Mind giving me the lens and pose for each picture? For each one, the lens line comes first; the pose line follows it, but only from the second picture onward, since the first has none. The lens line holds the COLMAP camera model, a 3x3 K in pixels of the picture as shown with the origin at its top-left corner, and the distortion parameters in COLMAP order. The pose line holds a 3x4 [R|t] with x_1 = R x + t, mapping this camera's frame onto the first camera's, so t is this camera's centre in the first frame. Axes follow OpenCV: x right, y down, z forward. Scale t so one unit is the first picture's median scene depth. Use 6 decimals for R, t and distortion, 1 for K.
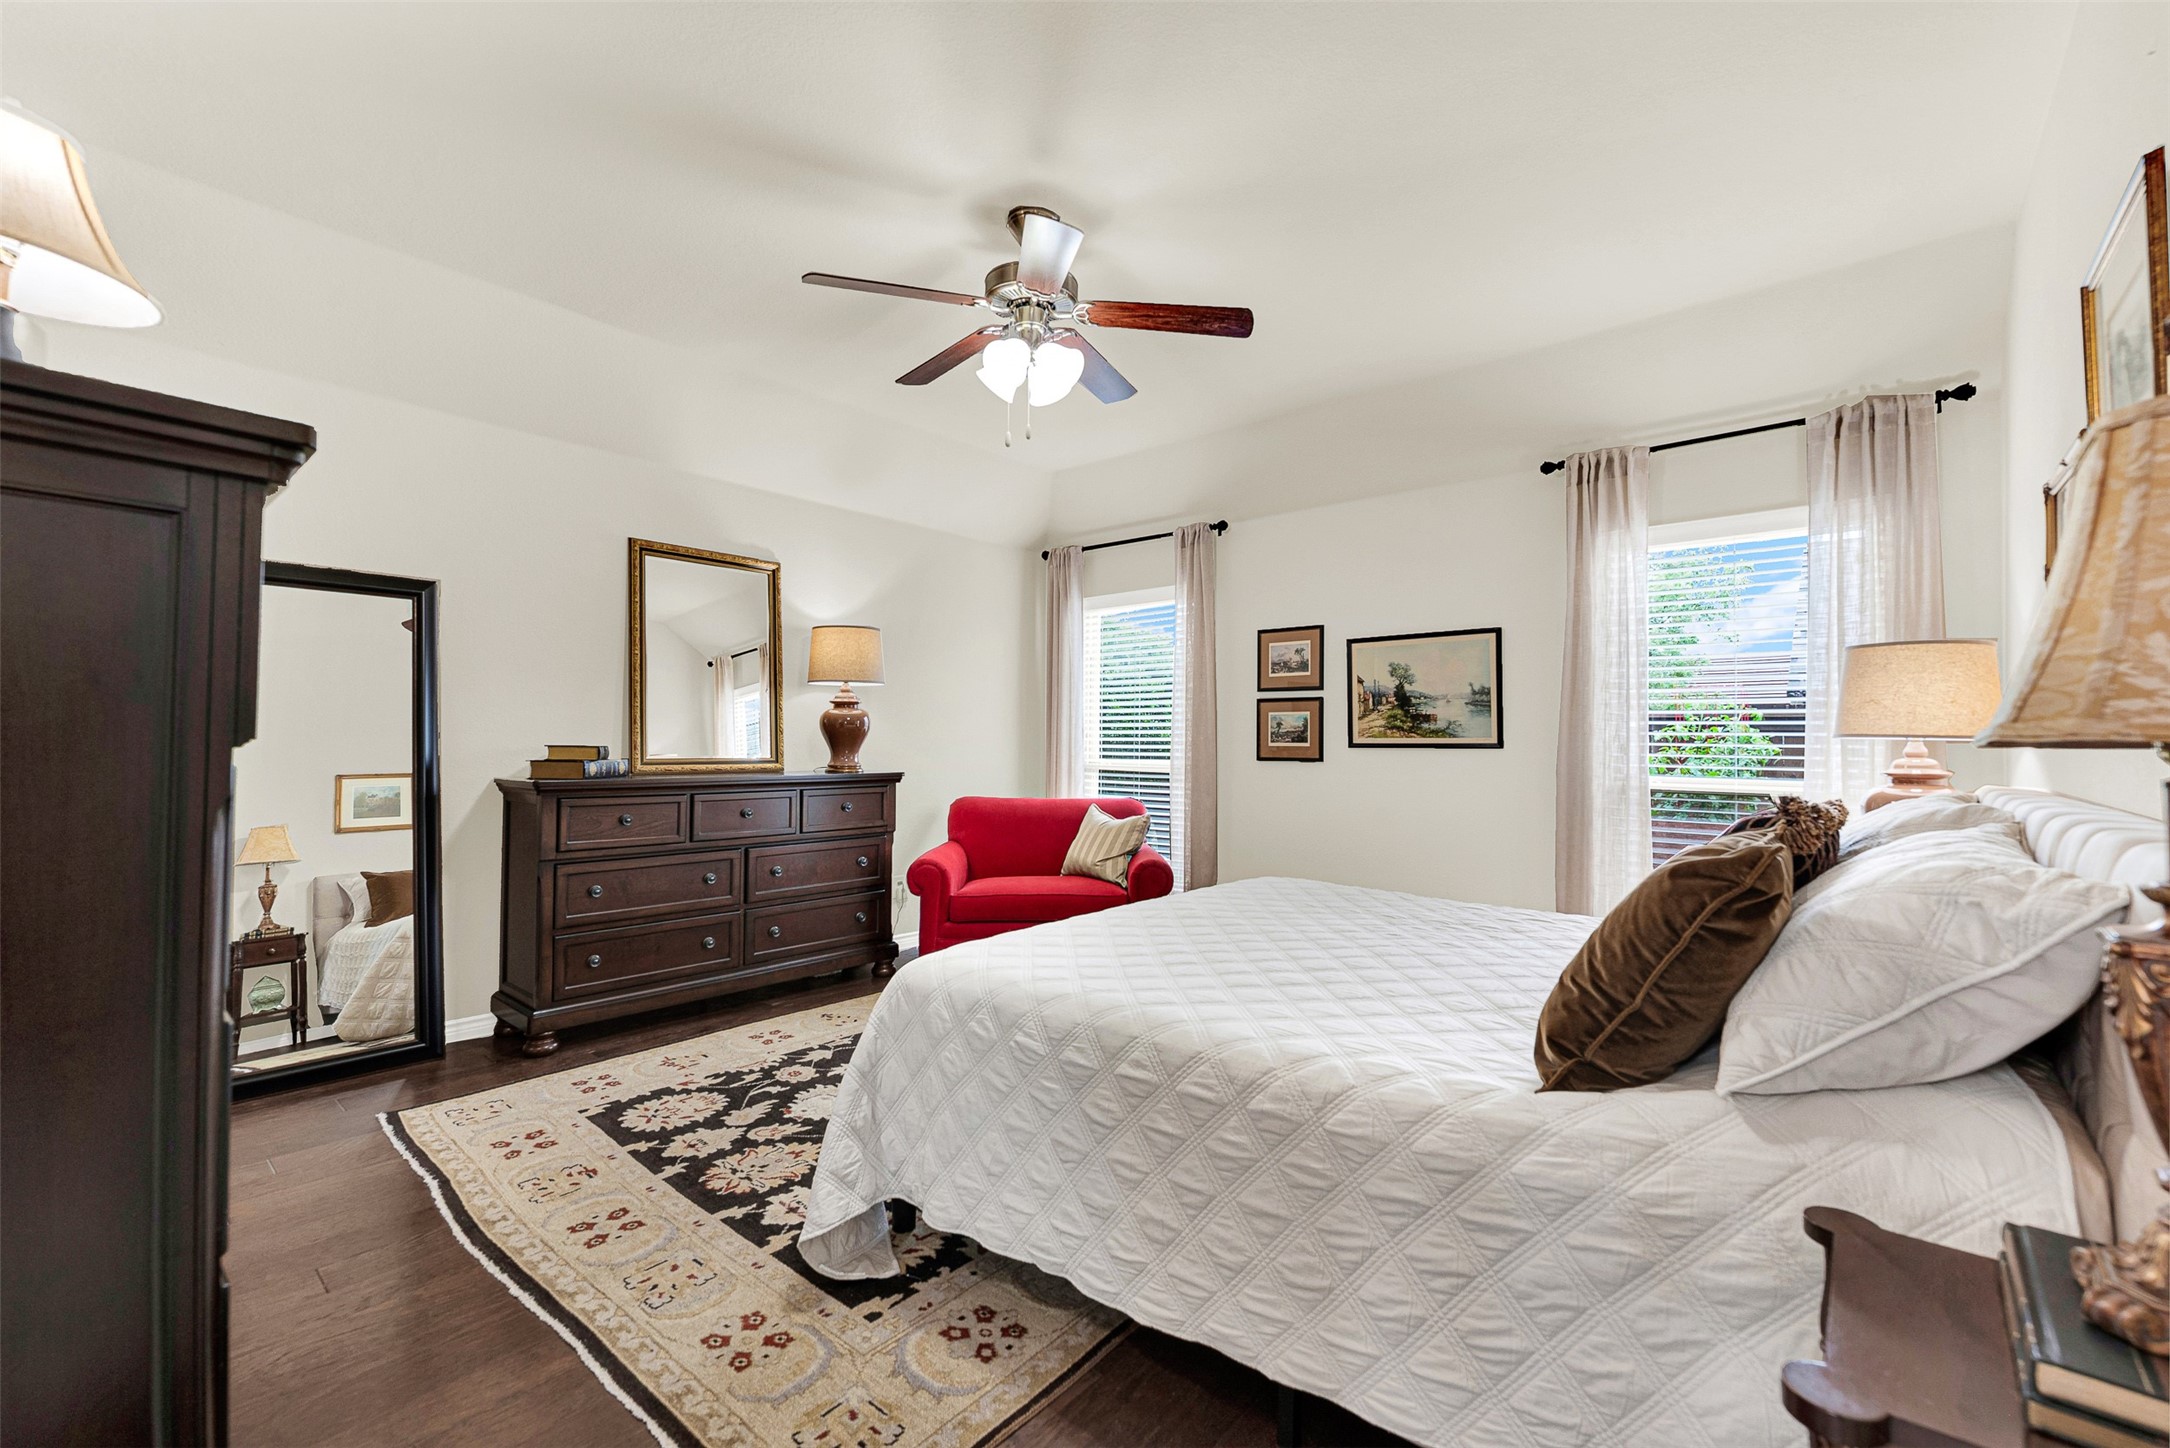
lens RADIAL K [[907.9, 0, 1090.8], [0, 907.9, 732.7], [0, 0, 1]] dist [-0.003619, 0.002149]
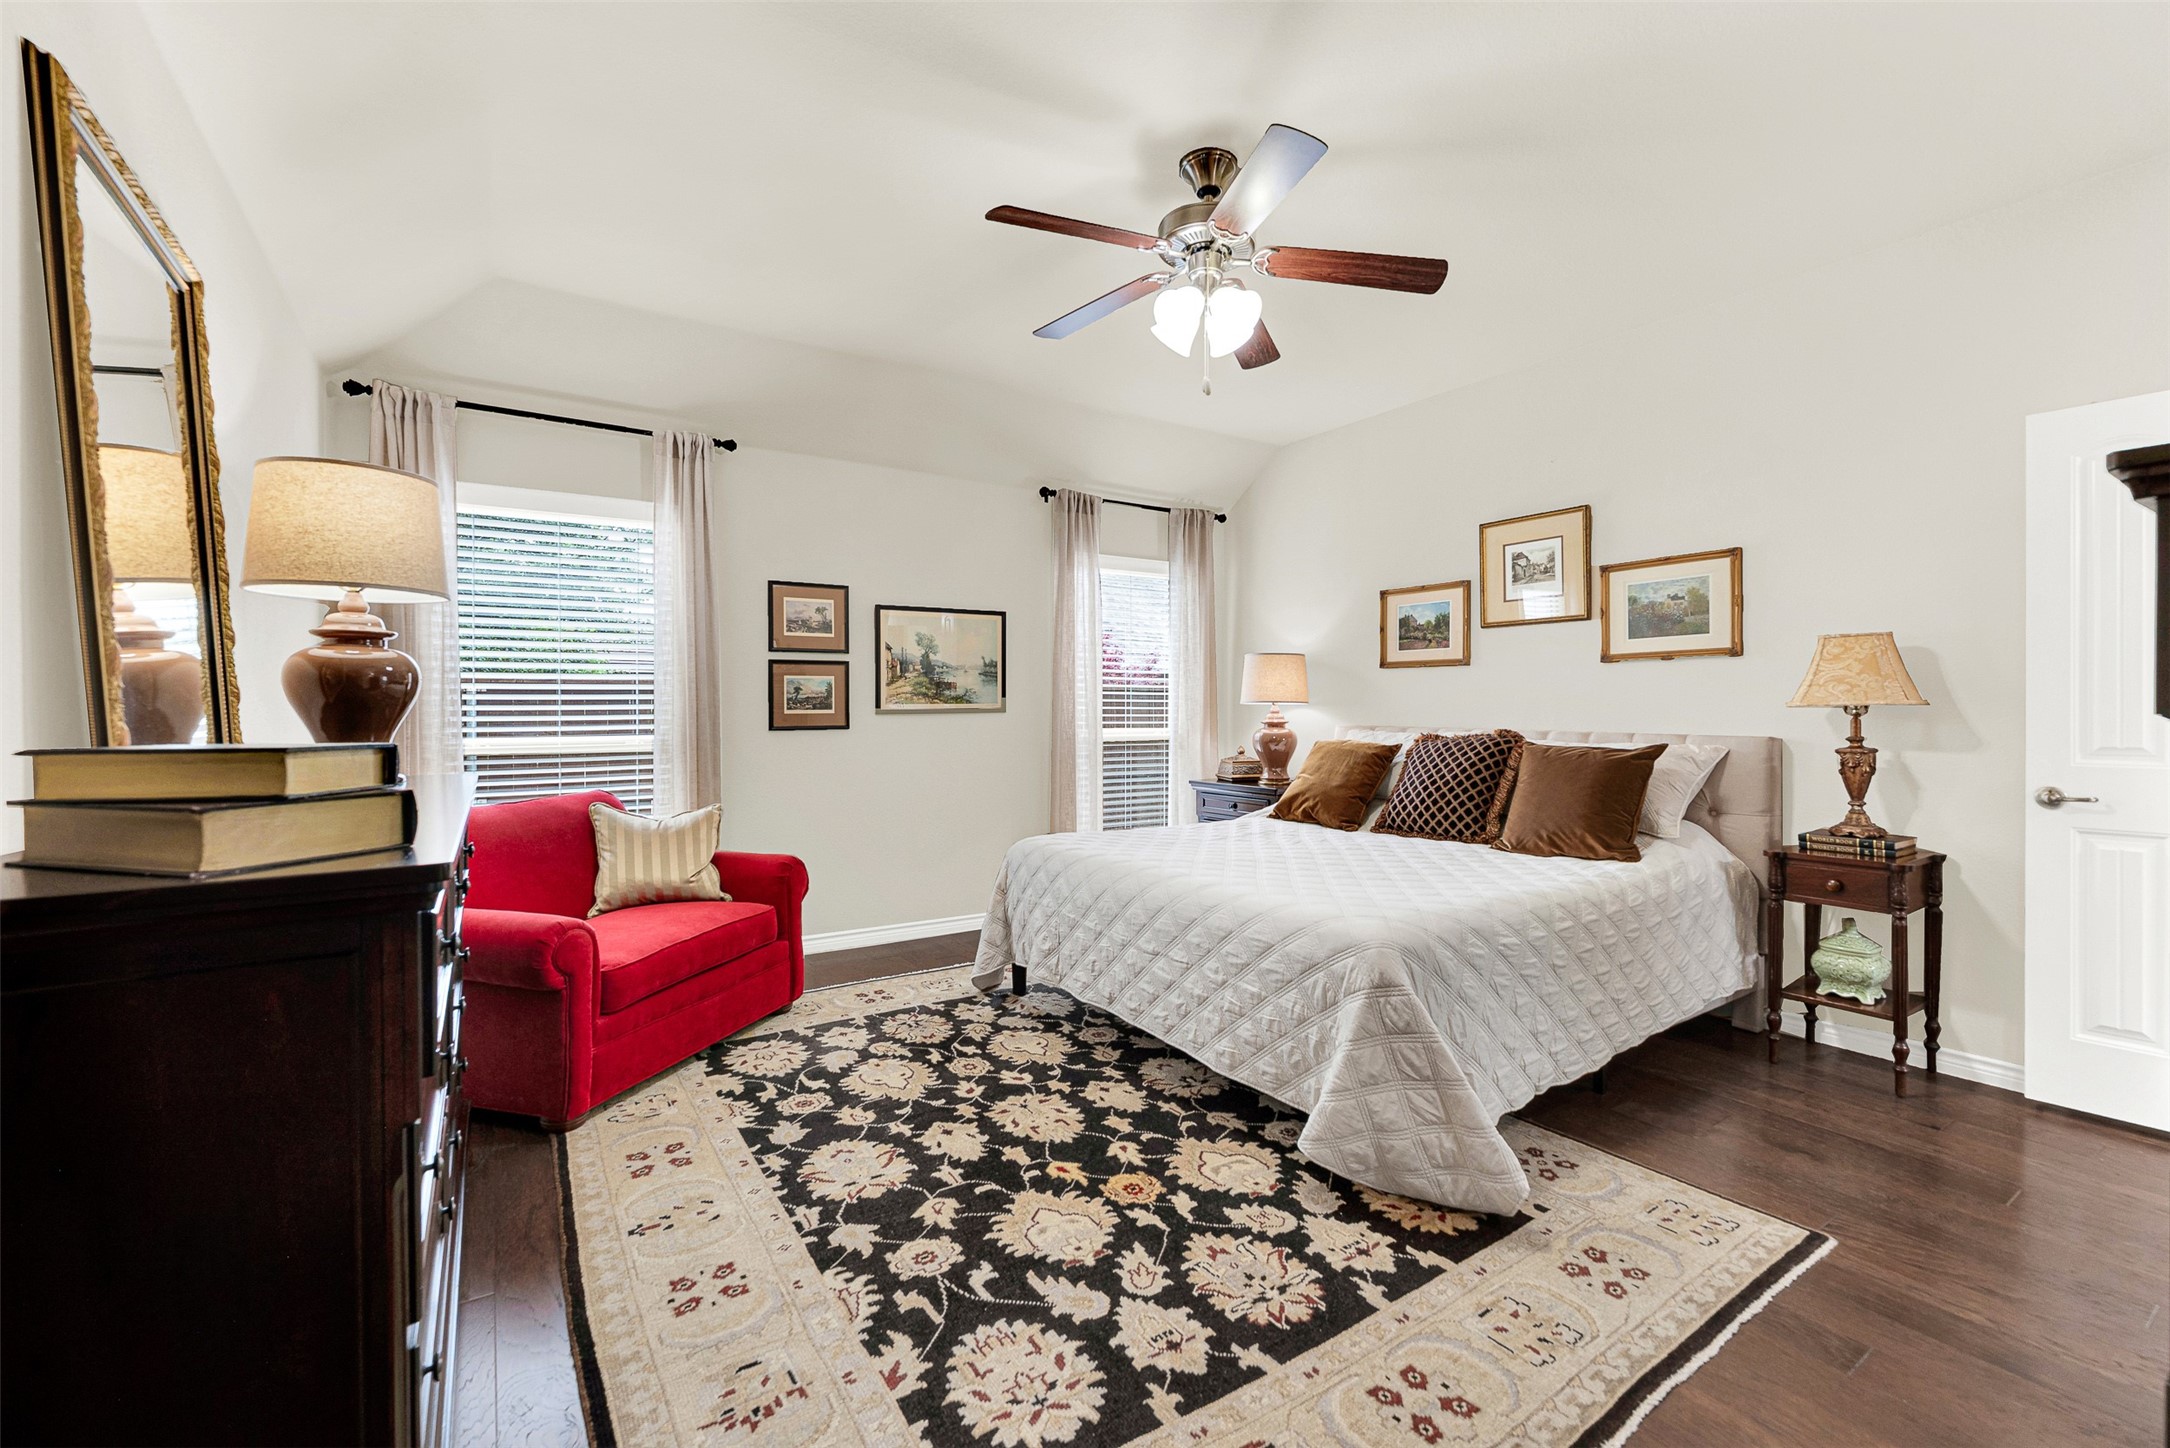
lens RADIAL K [[907.9, 0, 1088.1], [0, 907.9, 716.5], [0, 0, 1]] dist [-0.003619, 0.002149]
pose [[0.273805, -0.016143, 0.961650, -0.738377], [-0.001592, 0.999850, 0.017238, 0.001745], [-0.961784, -0.006251, 0.273739, 0.615831]]
